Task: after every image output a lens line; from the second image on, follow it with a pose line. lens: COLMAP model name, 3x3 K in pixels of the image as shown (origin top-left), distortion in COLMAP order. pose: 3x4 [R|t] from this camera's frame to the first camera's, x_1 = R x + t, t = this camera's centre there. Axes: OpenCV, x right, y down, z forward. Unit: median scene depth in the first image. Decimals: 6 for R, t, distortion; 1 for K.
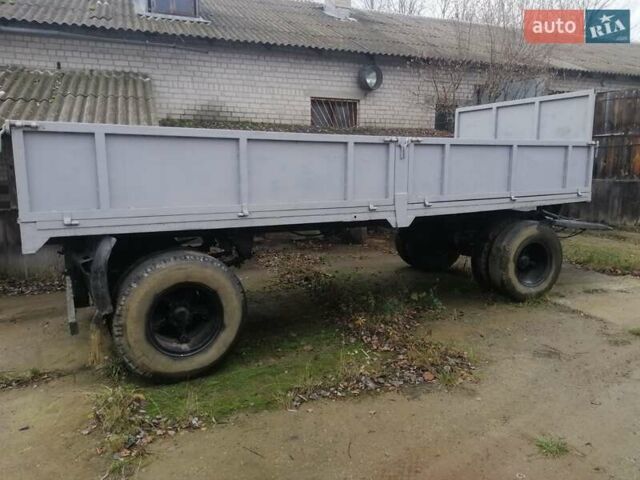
lens RADIAL K [[476.6, 0, 320.0], [0, 476.6, 240.0], [0, 0, 1]] dist [0.042712, -0.050355]
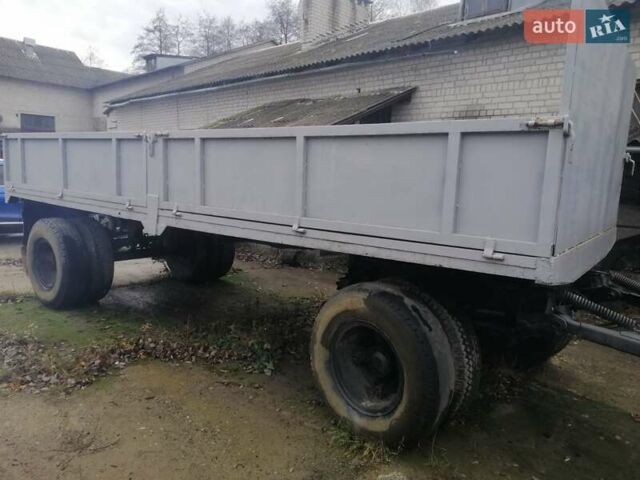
lens RADIAL K [[476.6, 0, 320.0], [0, 476.6, 240.0], [0, 0, 1]] dist [0.042712, -0.050355]
pose [[0.383329, 0.148233, -0.911639, 0.517763], [-0.188273, 0.978853, 0.079997, -0.068559], [0.904219, 0.140972, 0.403131, 0.440038]]
